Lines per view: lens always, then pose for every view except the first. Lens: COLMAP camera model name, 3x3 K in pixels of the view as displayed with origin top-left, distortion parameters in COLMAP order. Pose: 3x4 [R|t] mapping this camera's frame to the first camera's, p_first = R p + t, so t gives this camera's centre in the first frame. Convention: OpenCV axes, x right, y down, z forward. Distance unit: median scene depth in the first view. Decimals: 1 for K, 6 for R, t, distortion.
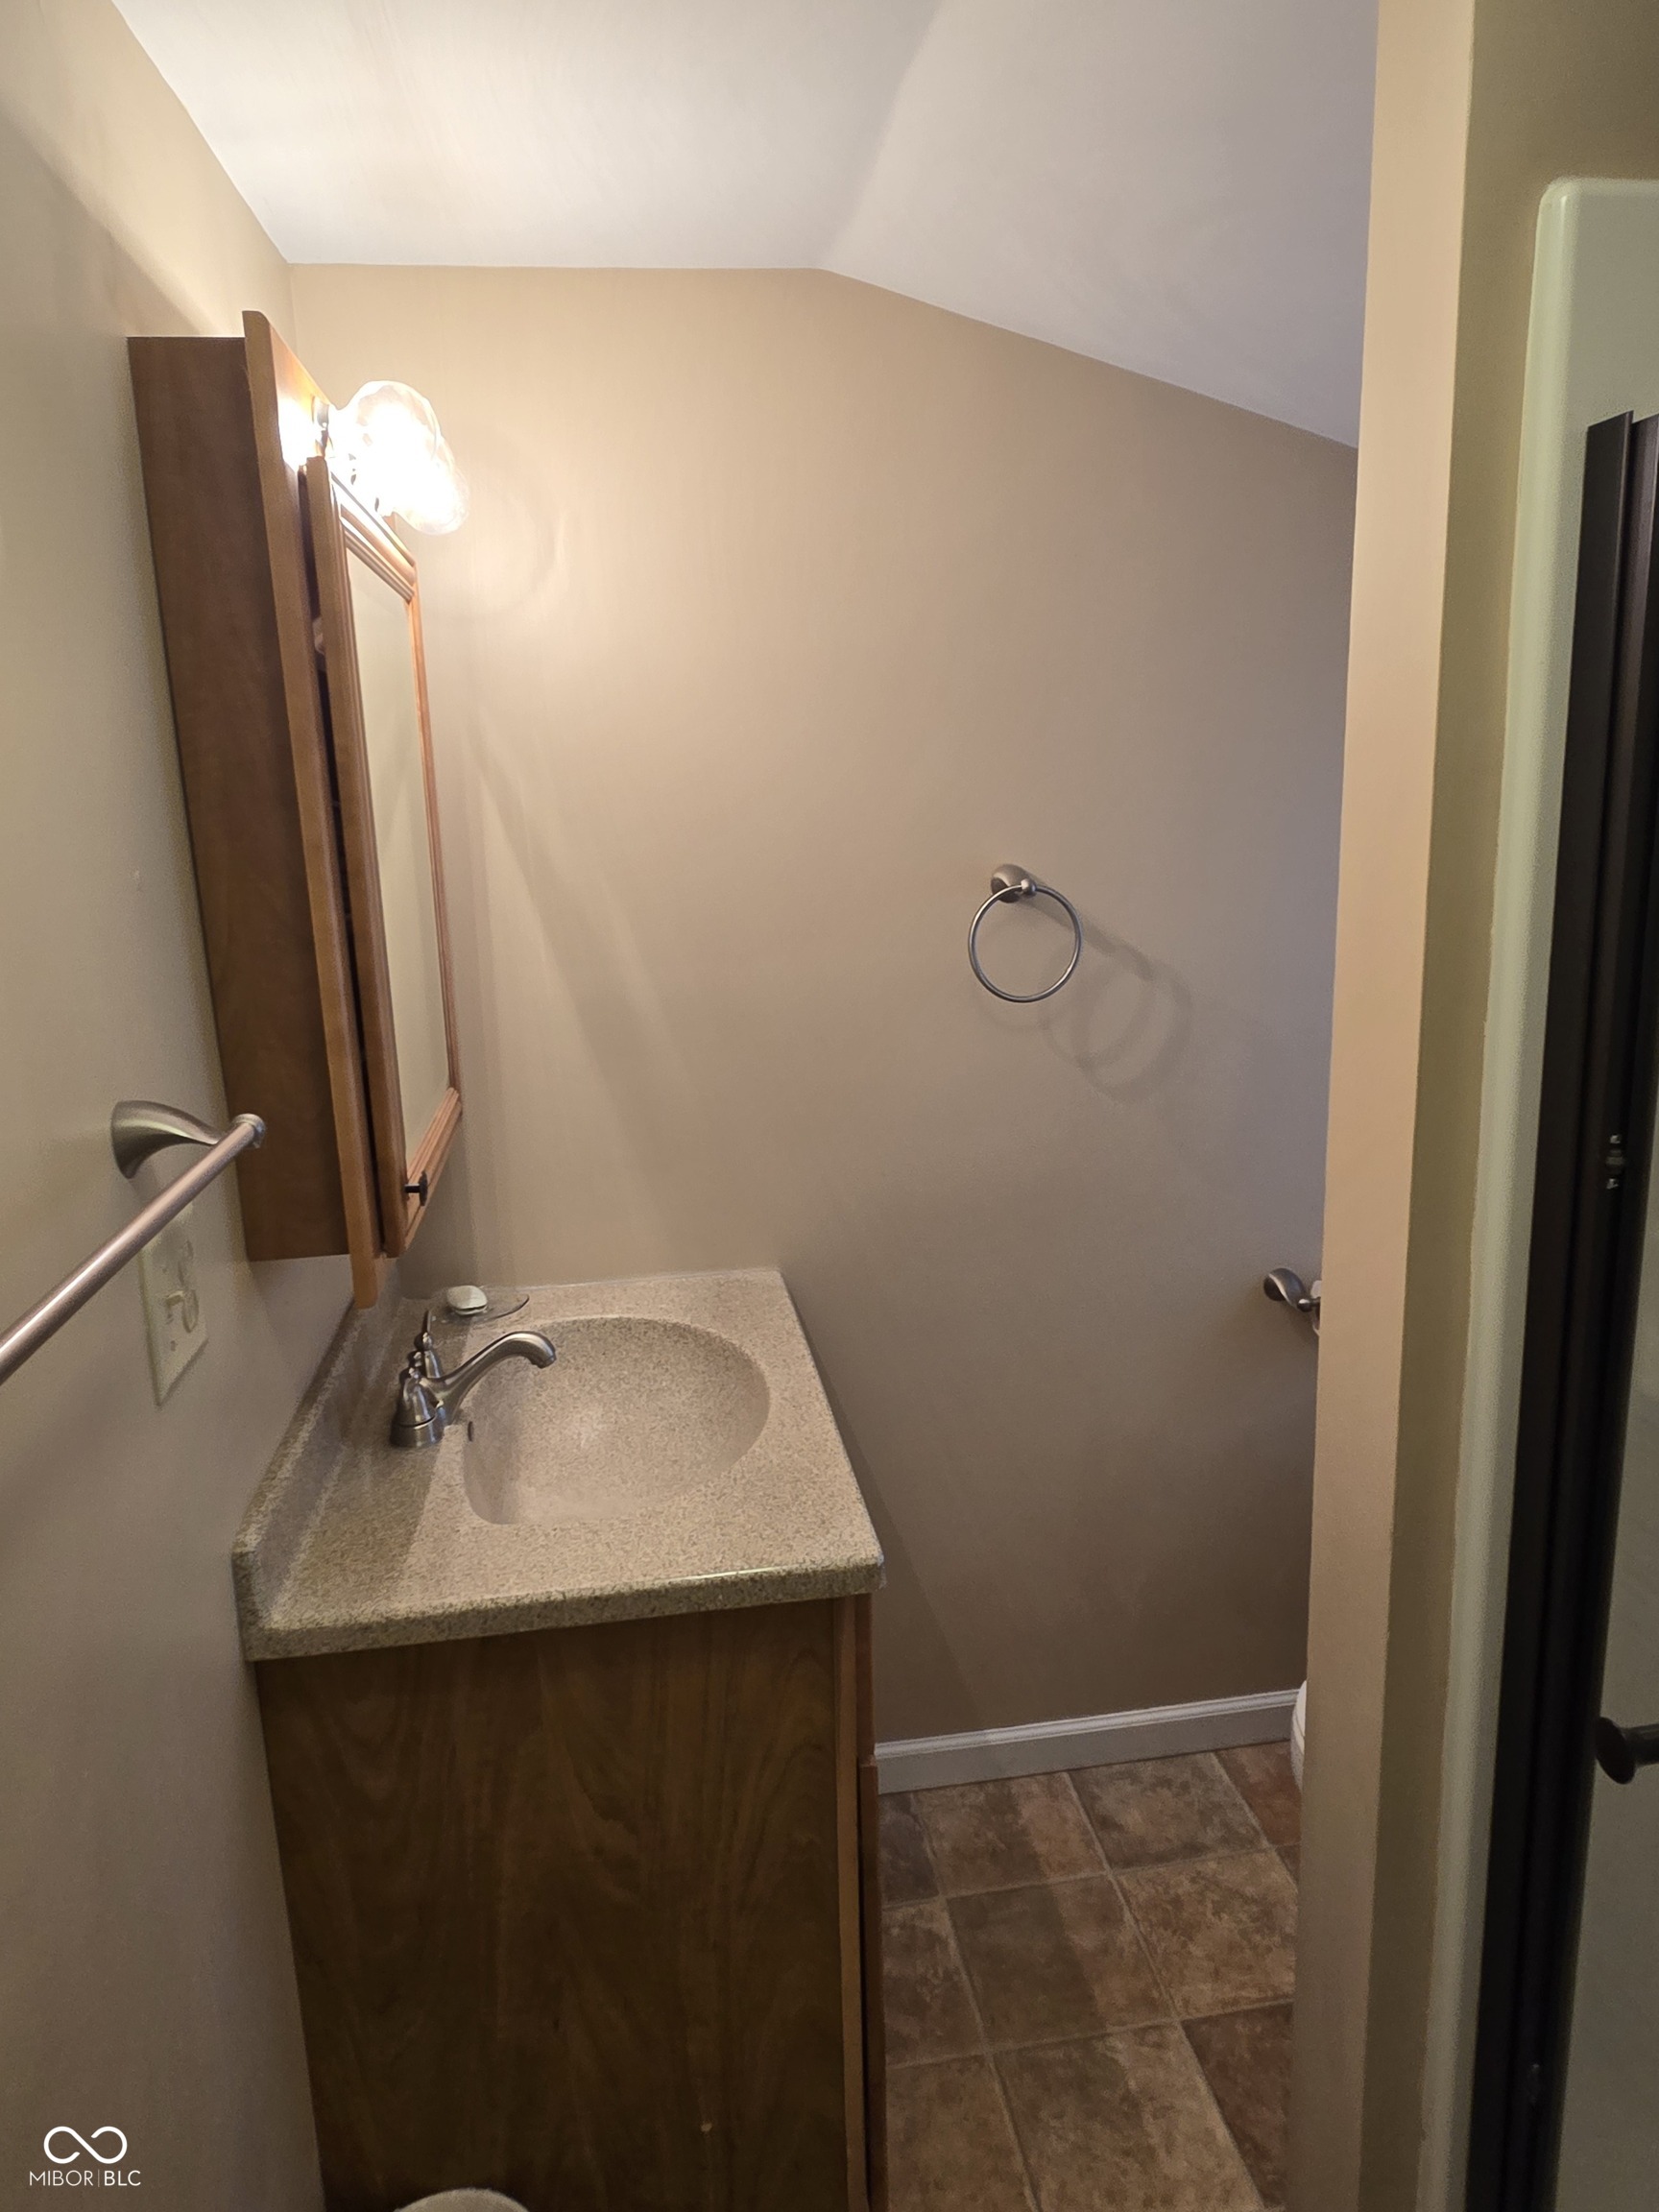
lens RADIAL K [[1398.7, 0, 823.8], [0, 1398.7, 1078.1], [0, 0, 1]] dist [0.001981, -0.000251]
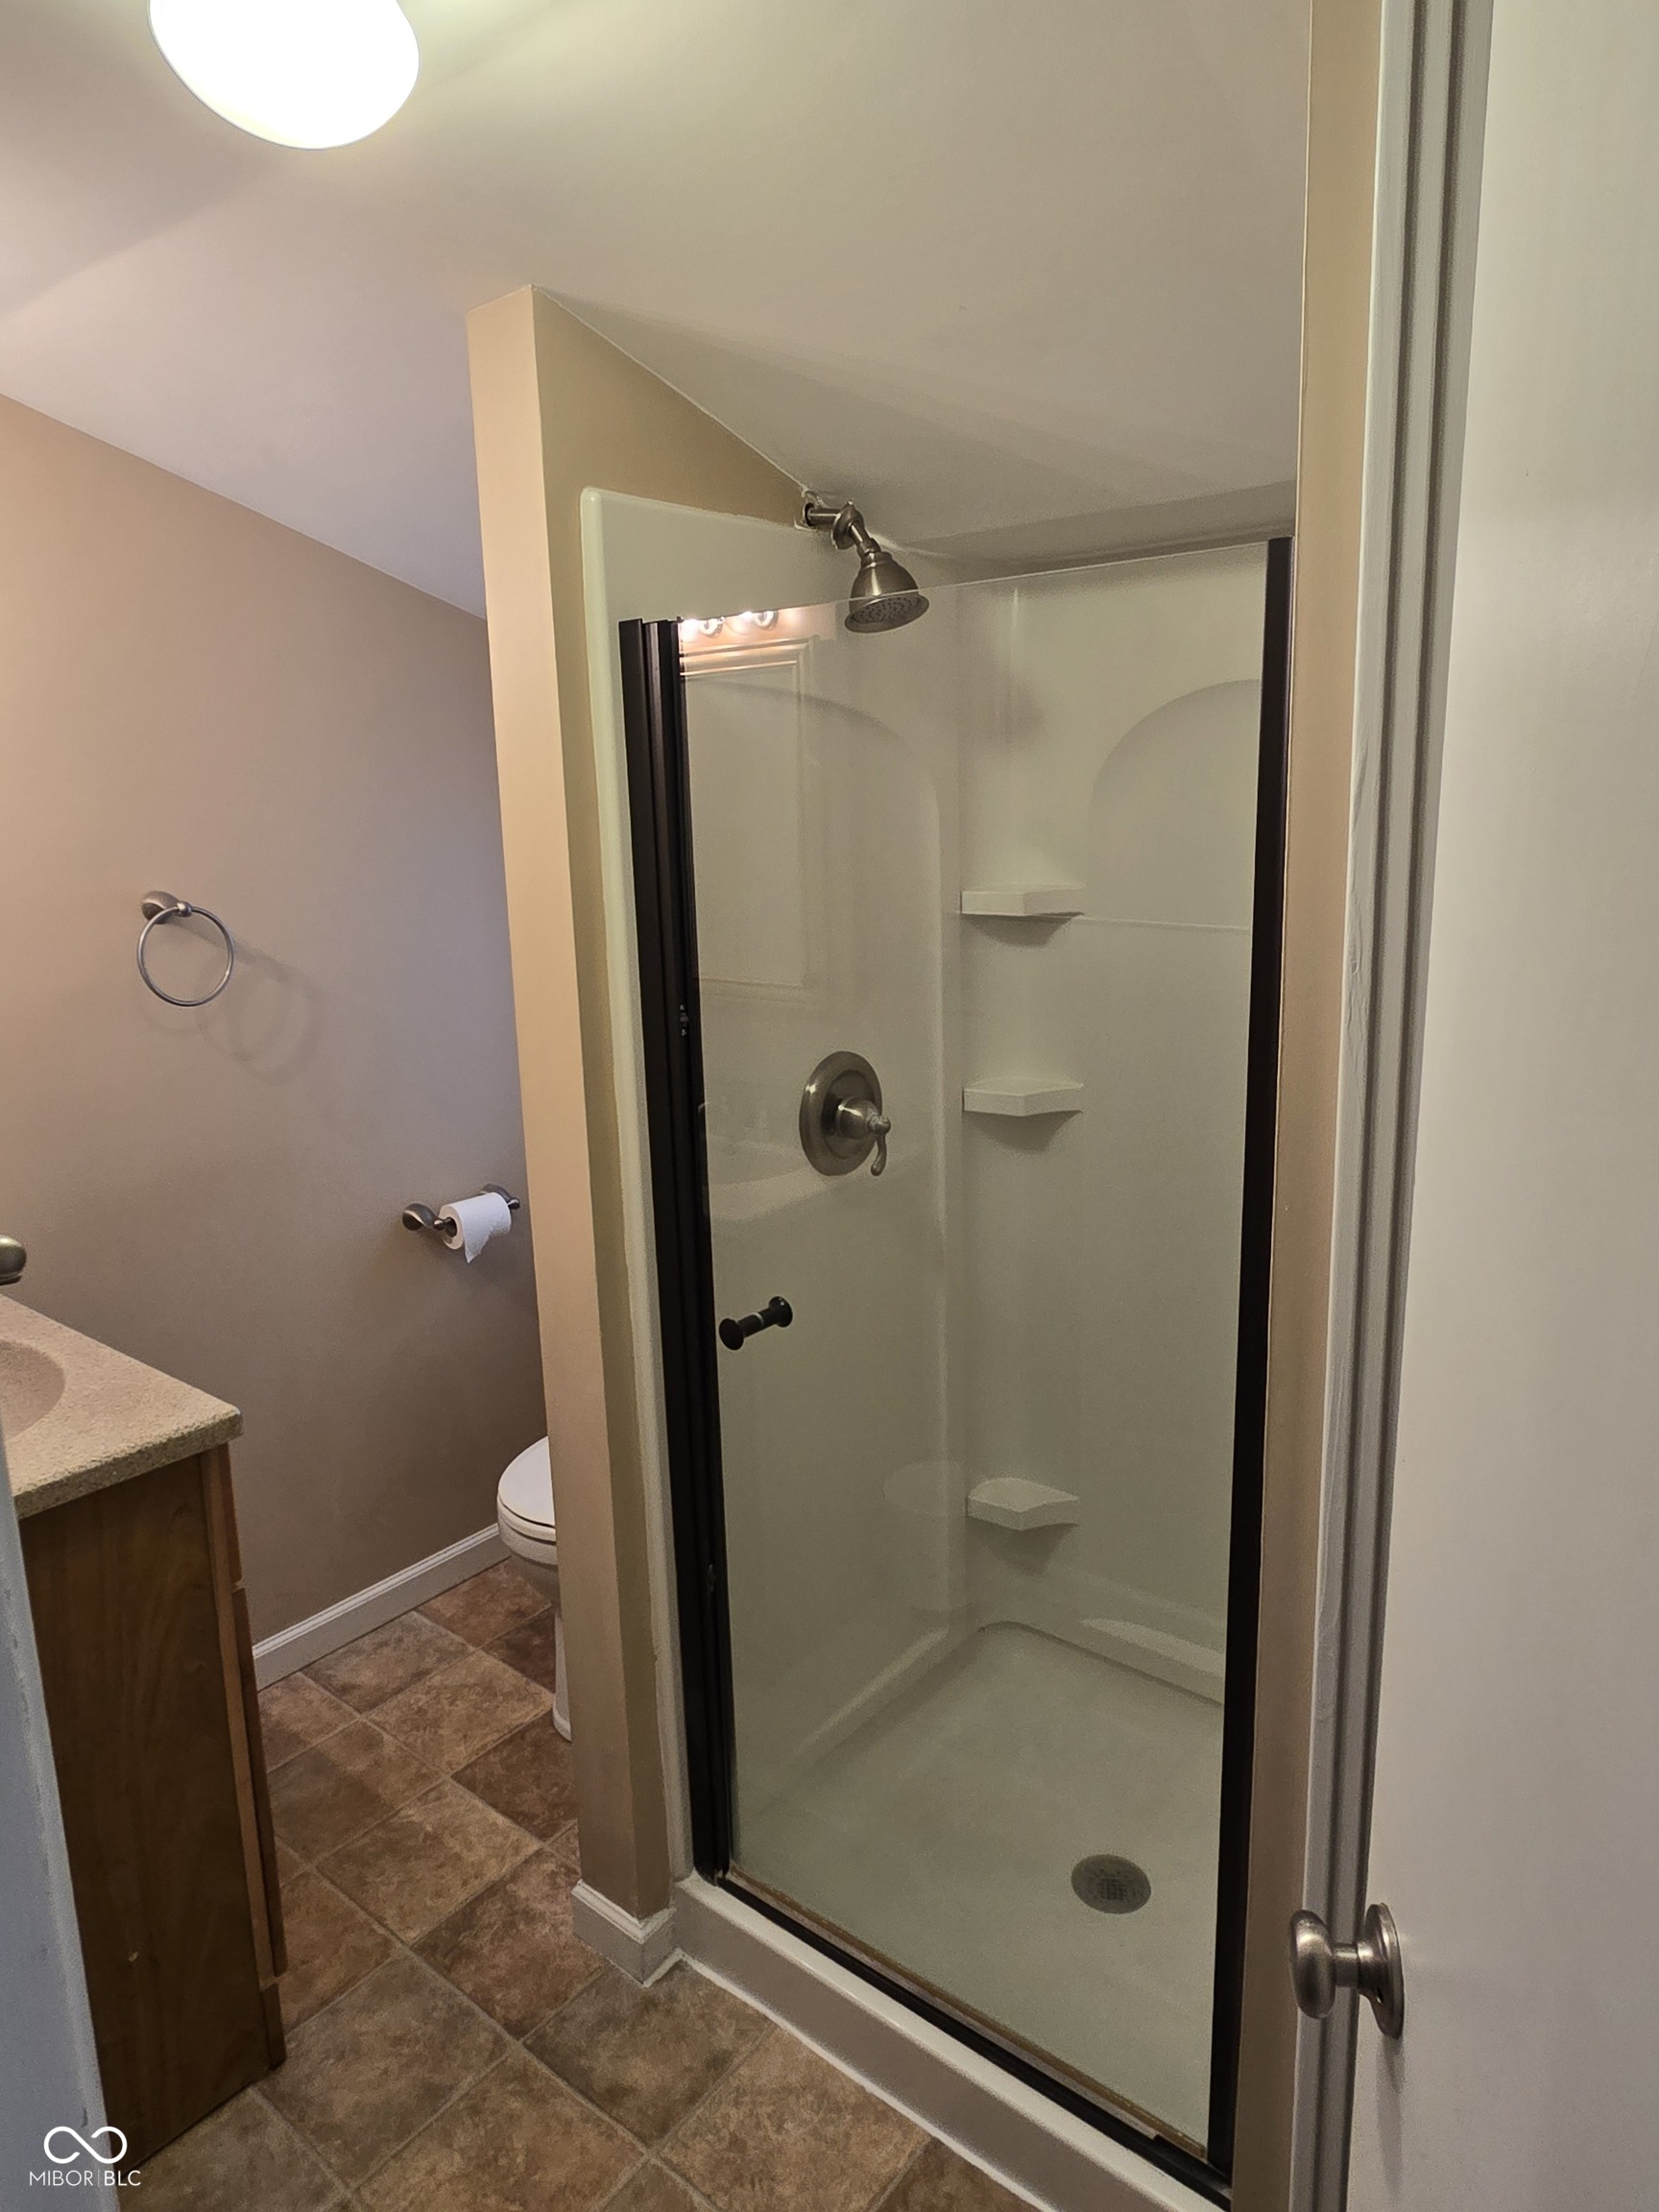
lens RADIAL K [[1420.9, 0, 829.5], [0, 1420.9, 1106.0], [0, 0, 1]] dist [0.053493, -0.048674]
pose [[0.736914, -0.130438, 0.663282, -0.281185], [0.147438, 0.988598, 0.030607, 0.073526], [-0.659711, 0.075238, 0.747743, -0.263740]]
